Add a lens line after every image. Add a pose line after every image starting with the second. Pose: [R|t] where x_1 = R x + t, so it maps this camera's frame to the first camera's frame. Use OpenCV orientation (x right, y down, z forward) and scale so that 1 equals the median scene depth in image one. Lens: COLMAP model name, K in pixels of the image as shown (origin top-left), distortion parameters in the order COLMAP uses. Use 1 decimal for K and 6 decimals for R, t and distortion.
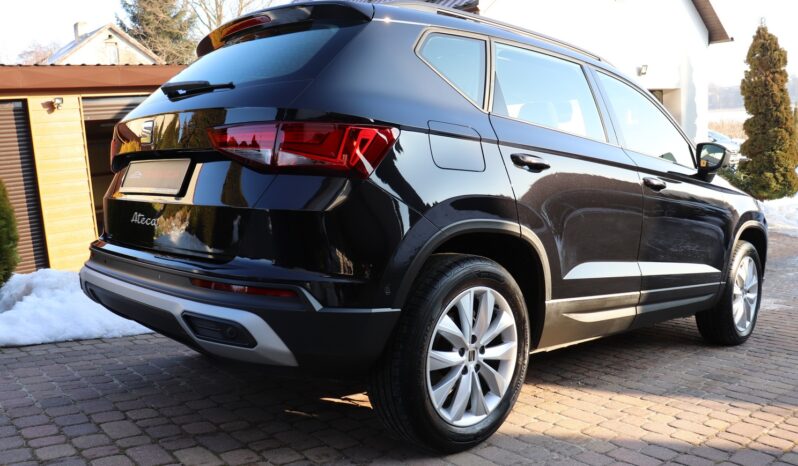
lens RADIAL K [[658.4, 0, 392.1], [0, 658.4, 234.8], [0, 0, 1]] dist [-0.169751, 0.141720]
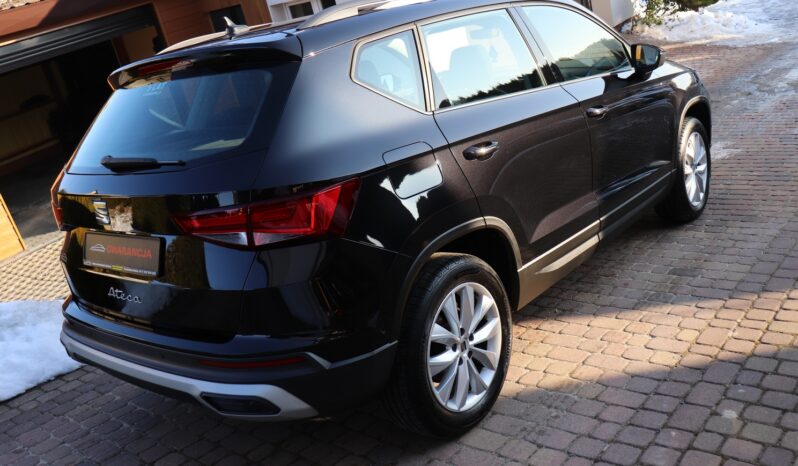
lens RADIAL K [[721.4, 0, 385.8], [0, 721.4, 218.9], [0, 0, 1]] dist [-0.150912, 0.136473]
pose [[0.971459, -0.226774, 0.069575, -0.035348], [0.208259, 0.955808, 0.207508, -0.271304], [-0.113558, -0.187096, 0.975756, -0.099670]]
